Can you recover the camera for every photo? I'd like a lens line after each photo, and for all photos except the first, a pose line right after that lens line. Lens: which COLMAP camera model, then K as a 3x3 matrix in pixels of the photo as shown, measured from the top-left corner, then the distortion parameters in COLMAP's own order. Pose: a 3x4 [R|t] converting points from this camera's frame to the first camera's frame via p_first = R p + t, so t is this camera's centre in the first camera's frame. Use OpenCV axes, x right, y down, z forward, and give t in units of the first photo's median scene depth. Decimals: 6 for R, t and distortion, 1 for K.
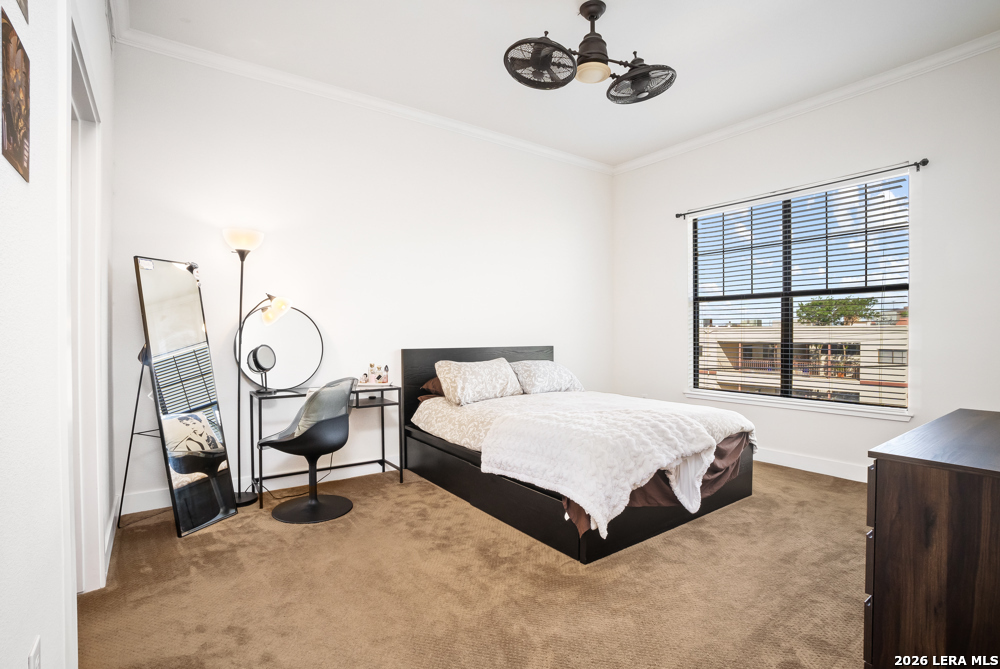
lens RADIAL K [[476.6, 0, 491.1], [0, 476.6, 335.1], [0, 0, 1]] dist [-0.066939, 0.024081]
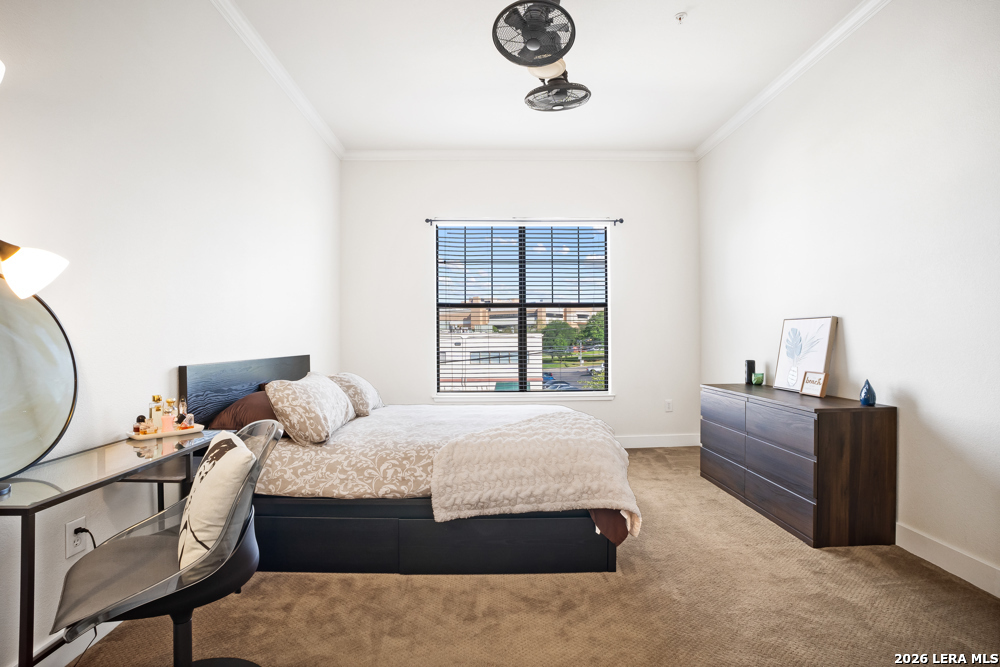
lens RADIAL K [[481.9, 0, 503.8], [0, 481.9, 337.9], [0, 0, 1]] dist [-0.070507, 0.025625]
pose [[0.570754, -0.000422, 0.821121, -0.621816], [0.006851, 0.999968, -0.004248, 0.001203], [-0.821093, 0.008050, 0.570738, 0.517362]]
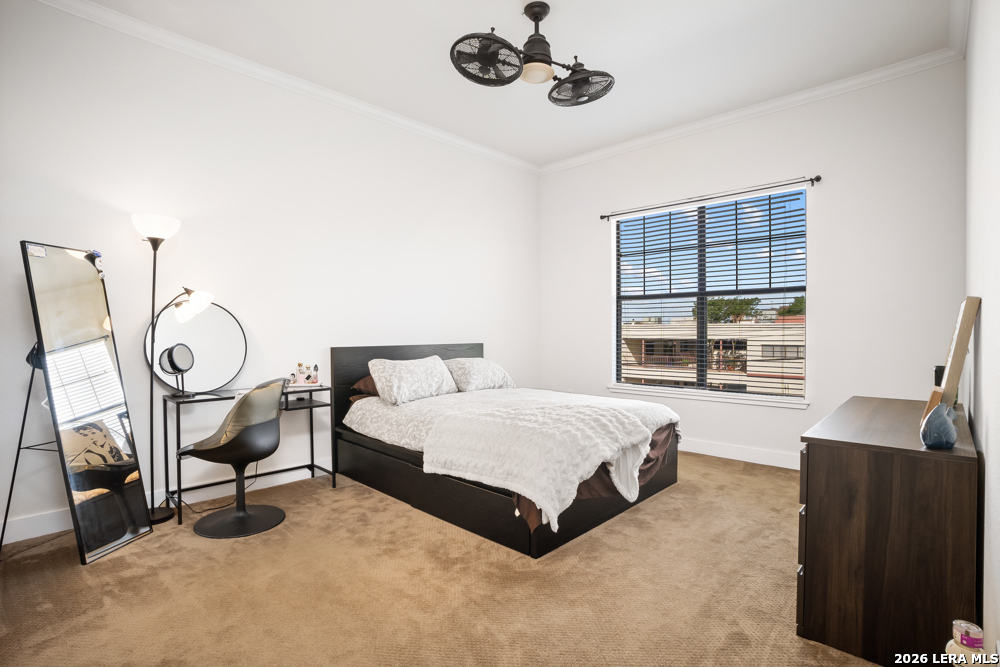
lens RADIAL K [[479.9, 0, 486.8], [0, 479.9, 334.0], [0, 0, 1]] dist [-0.069634, 0.026988]
pose [[0.985019, -0.001976, 0.172436, -0.065918], [0.001338, 0.999992, 0.003815, -0.000477], [-0.172442, -0.003527, 0.985013, 0.011007]]
